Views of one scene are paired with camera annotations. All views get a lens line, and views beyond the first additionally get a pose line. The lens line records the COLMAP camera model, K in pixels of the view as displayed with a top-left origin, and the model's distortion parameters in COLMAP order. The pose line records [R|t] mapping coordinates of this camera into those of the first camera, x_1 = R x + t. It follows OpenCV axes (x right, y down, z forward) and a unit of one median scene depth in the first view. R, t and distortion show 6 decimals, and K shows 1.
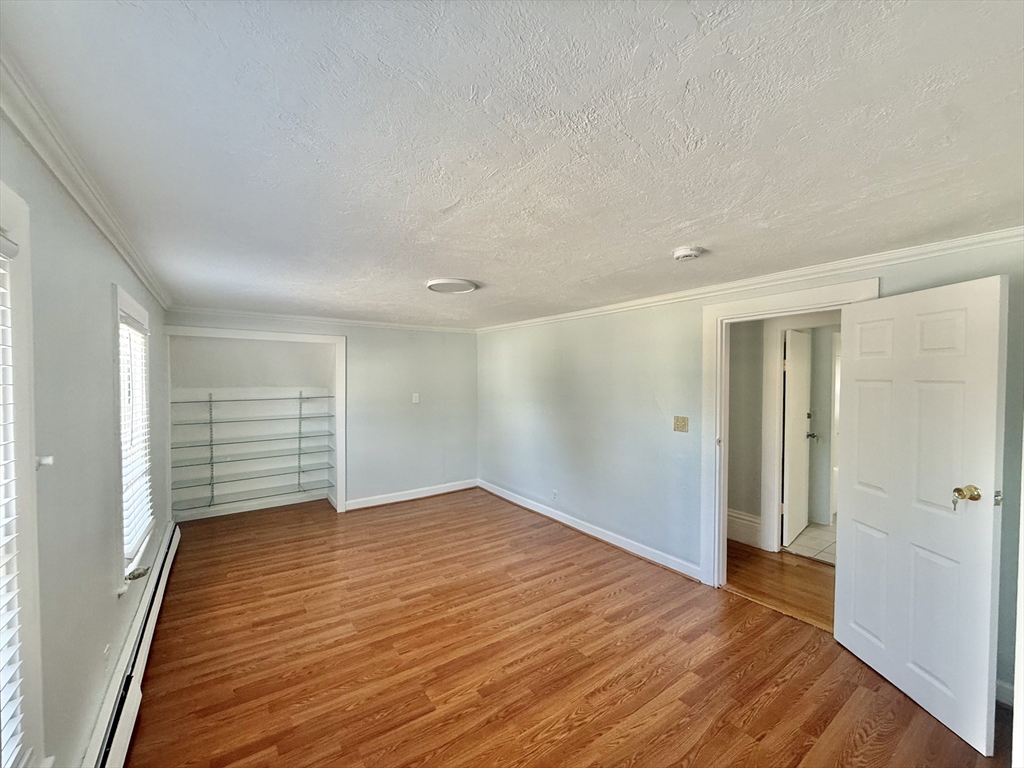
lens RADIAL K [[410.3, 0, 509.7], [0, 410.3, 384.6], [0, 0, 1]] dist [0.001233, -0.000195]
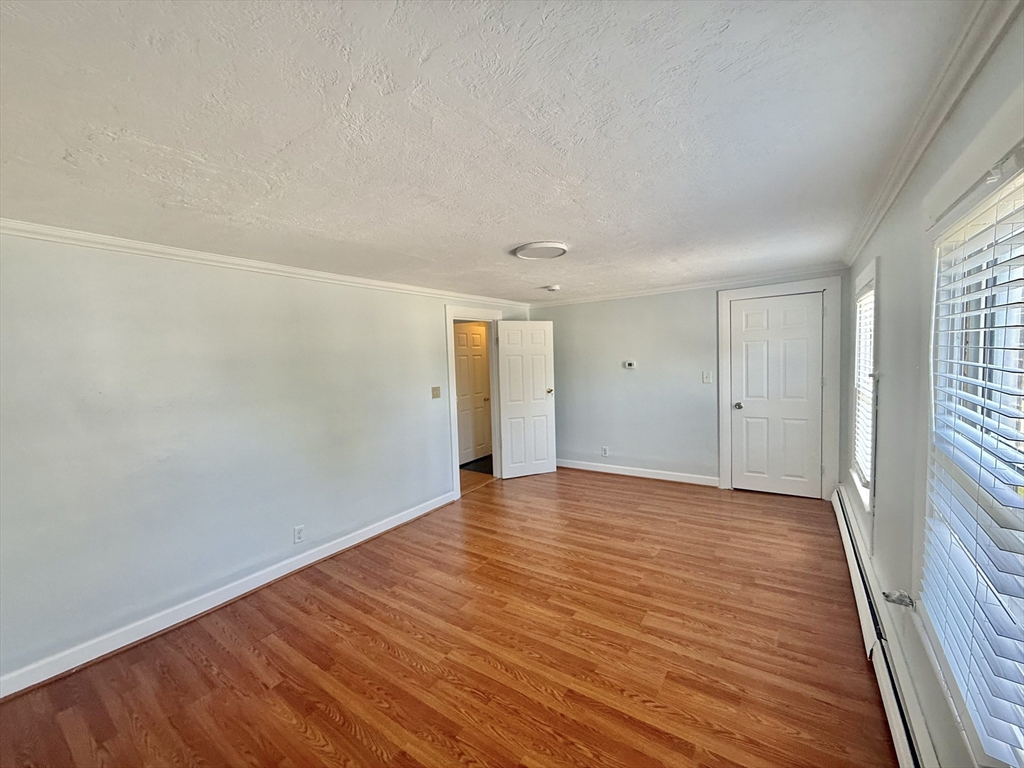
lens RADIAL K [[410.3, 0, 509.7], [0, 410.3, 384.6], [0, 0, 1]] dist [0.001233, -0.000195]
pose [[-0.338482, -0.047106, 0.939793, -0.862402], [0.052338, 0.996258, 0.068787, -0.004698], [-0.939516, 0.072470, -0.334749, 1.200817]]
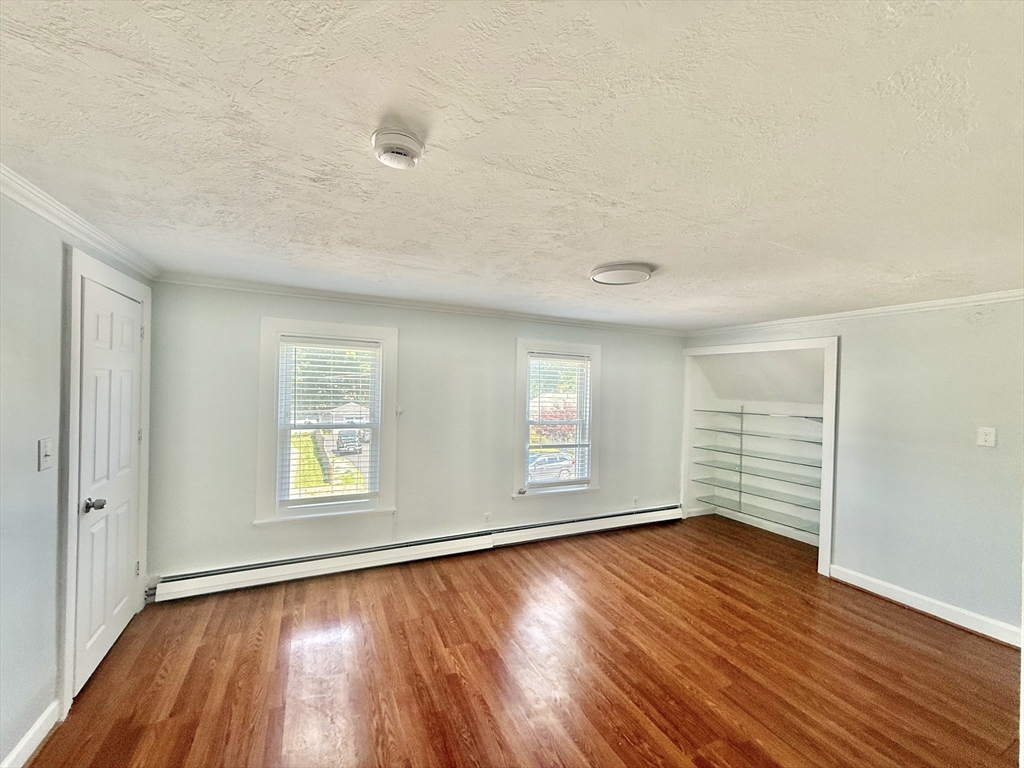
lens RADIAL K [[410.3, 0, 509.7], [0, 410.3, 384.6], [0, 0, 1]] dist [0.001233, -0.000195]
pose [[-0.166788, -0.008786, -0.985954, 0.597411], [-0.040314, 0.999185, -0.002084, -0.010611], [0.985168, 0.039400, -0.167007, 0.794254]]
